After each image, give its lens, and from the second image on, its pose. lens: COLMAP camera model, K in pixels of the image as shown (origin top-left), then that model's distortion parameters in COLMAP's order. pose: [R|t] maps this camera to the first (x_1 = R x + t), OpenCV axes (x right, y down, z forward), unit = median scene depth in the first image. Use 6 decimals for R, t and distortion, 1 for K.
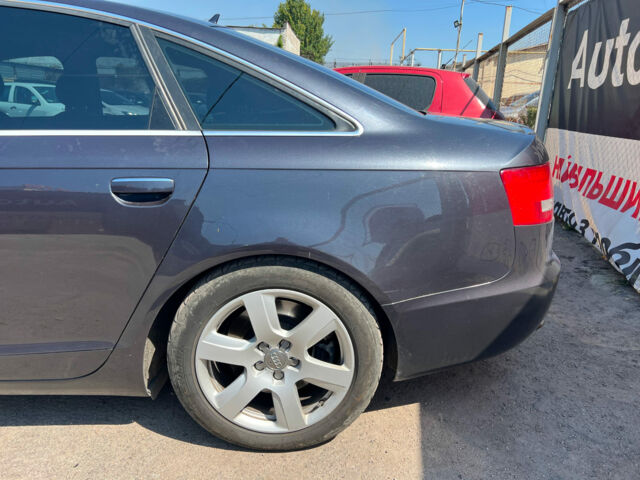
lens RADIAL K [[483.0, 0, 319.4], [0, 483.0, 238.8], [0, 0, 1]] dist [0.033437, -0.044607]
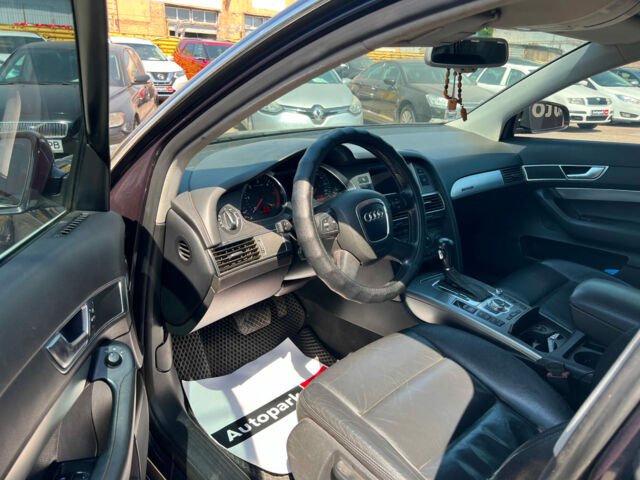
lens RADIAL K [[483.0, 0, 322.1], [0, 483.0, 240.5], [0, 0, 1]] dist [0.033437, -0.044607]
pose [[0.665763, 0.239522, -0.706674, -0.899237], [-0.205343, 0.969322, 0.135089, -0.277323], [0.717352, 0.055173, 0.694523, 0.645842]]
